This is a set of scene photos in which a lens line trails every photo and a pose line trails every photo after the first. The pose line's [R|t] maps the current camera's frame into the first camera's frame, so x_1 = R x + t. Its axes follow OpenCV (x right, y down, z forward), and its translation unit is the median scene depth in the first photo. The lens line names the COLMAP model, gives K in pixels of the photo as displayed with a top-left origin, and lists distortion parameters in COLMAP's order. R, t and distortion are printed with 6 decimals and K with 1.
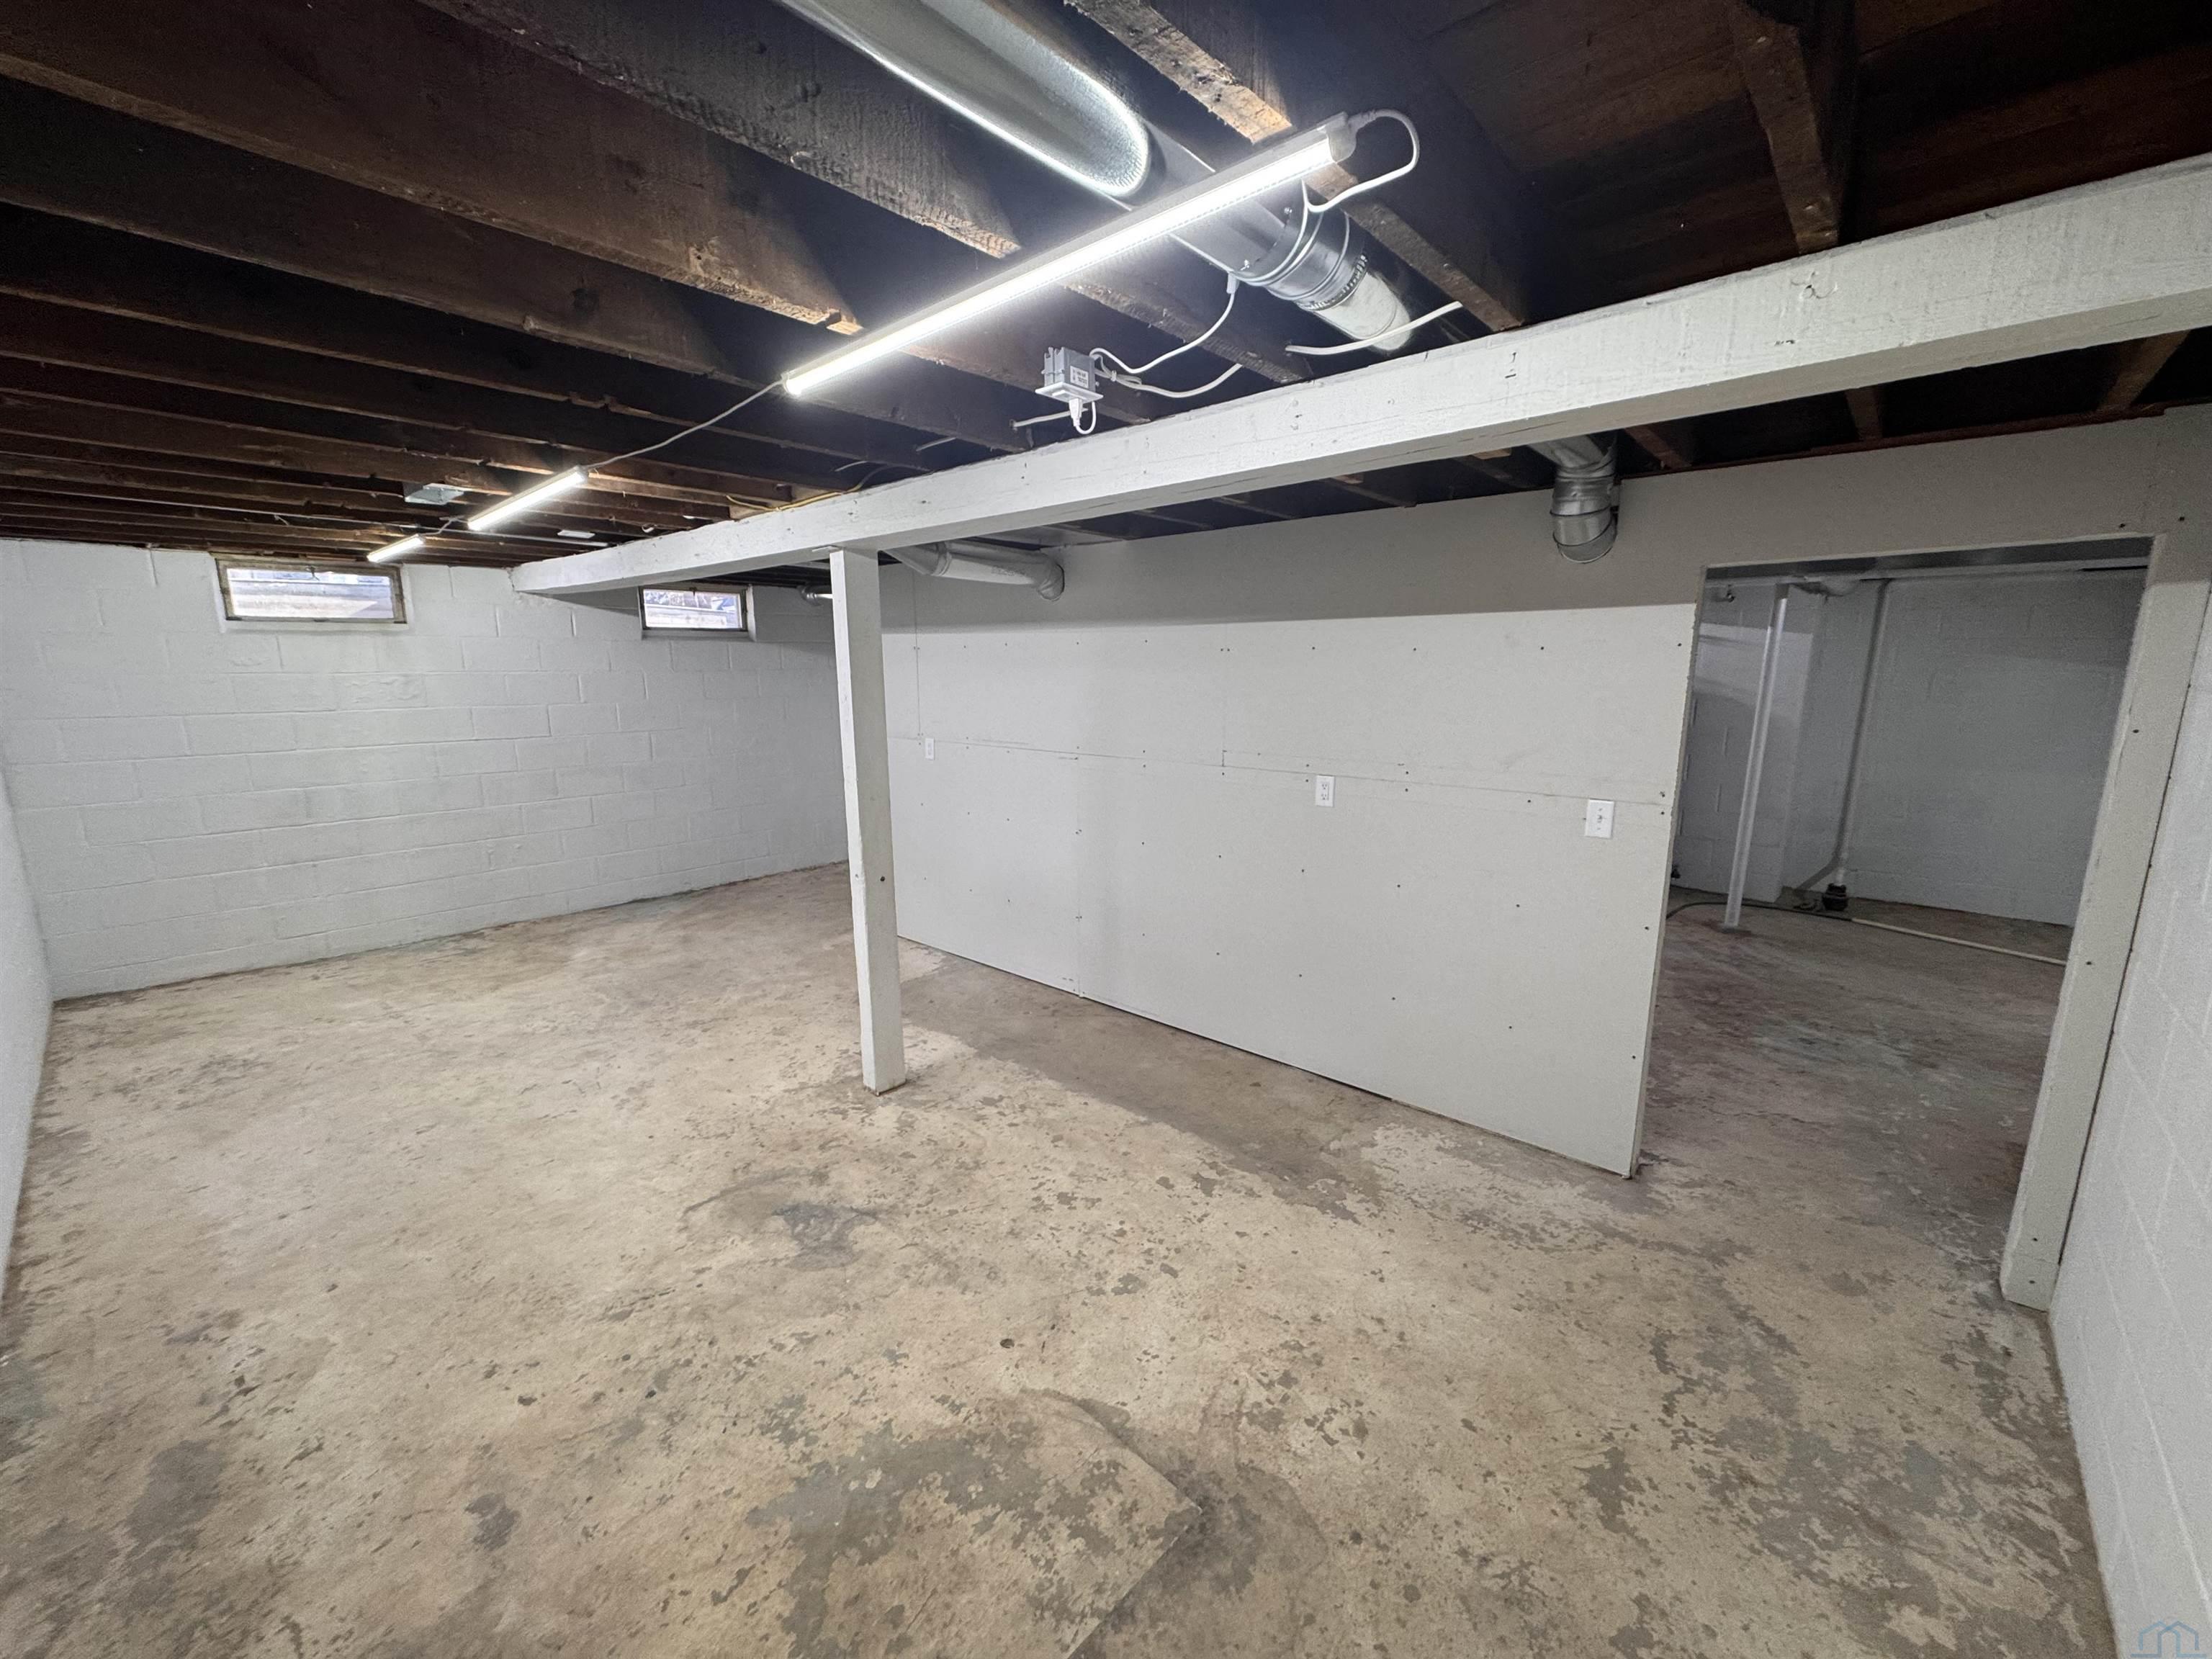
lens RADIAL K [[877.6, 0, 1111.1], [0, 877.6, 840.9], [0, 0, 1]] dist [-0.001320, 0.000369]
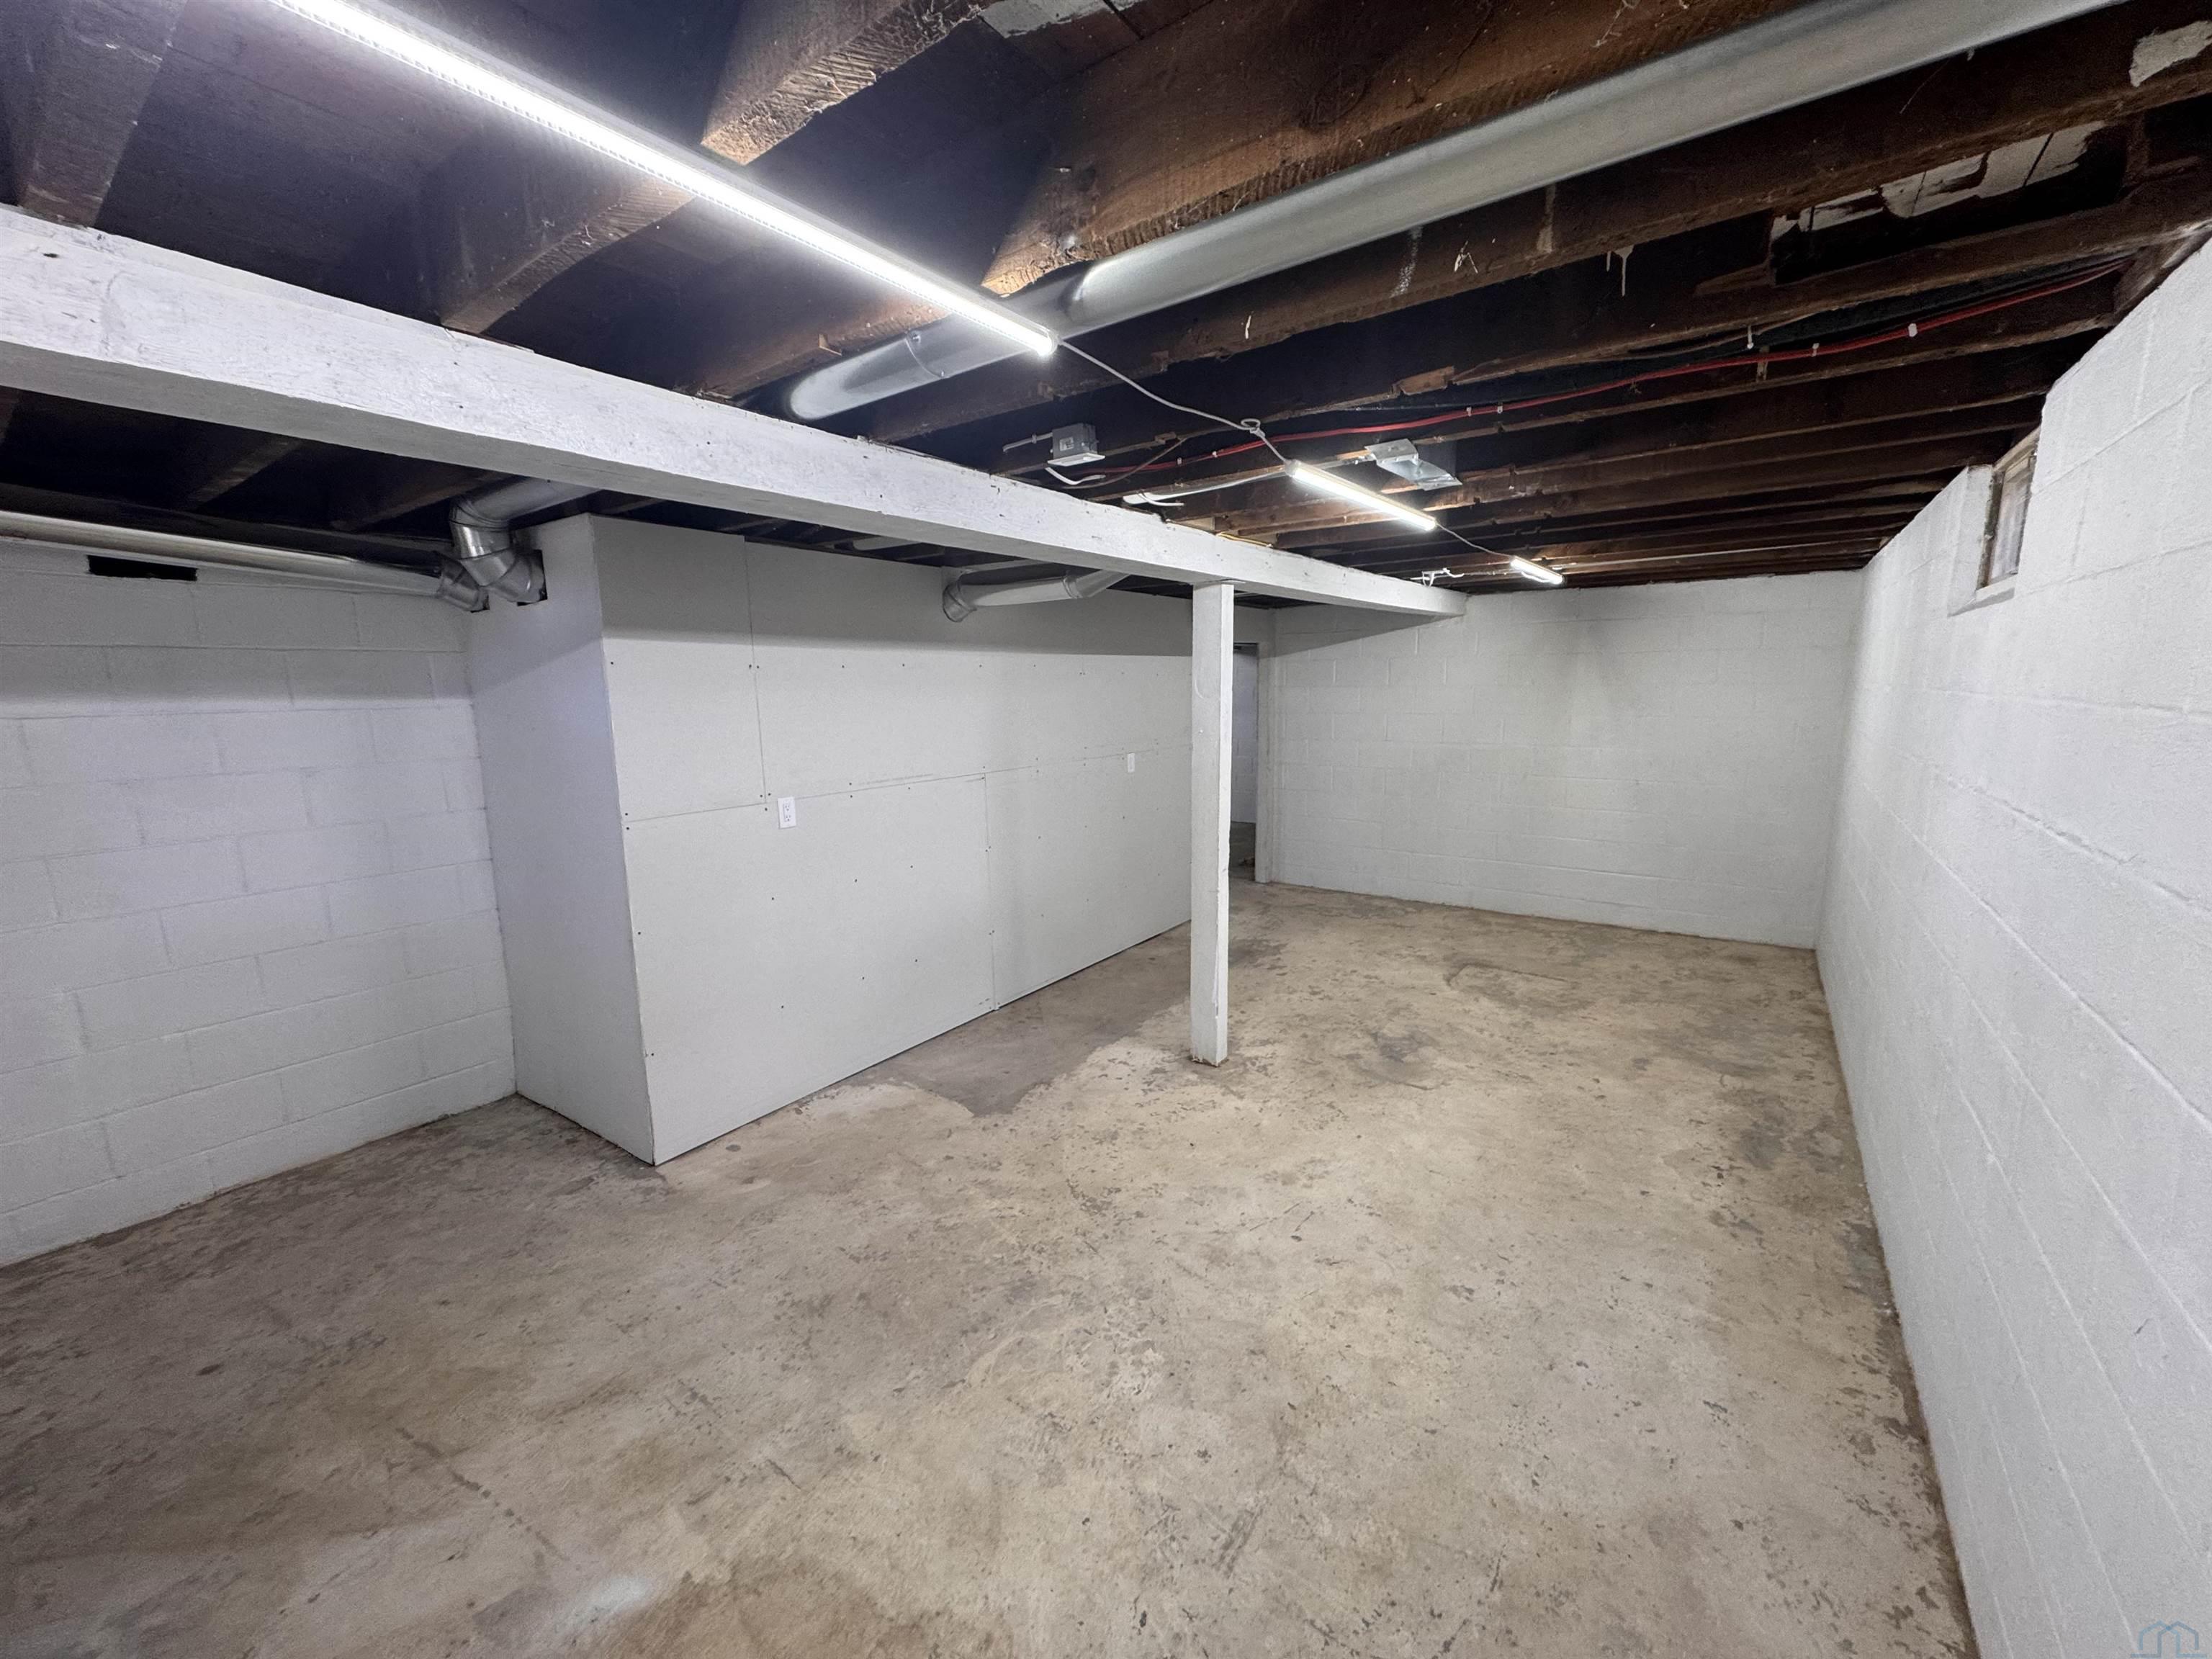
lens RADIAL K [[877.6, 0, 1109.3], [0, 877.6, 821.3], [0, 0, 1]] dist [-0.001320, 0.000369]
pose [[-0.107061, -0.153142, 0.982388, -1.543126], [0.211767, 0.961882, 0.173024, -0.275692], [-0.971438, 0.226562, -0.070550, 1.357253]]
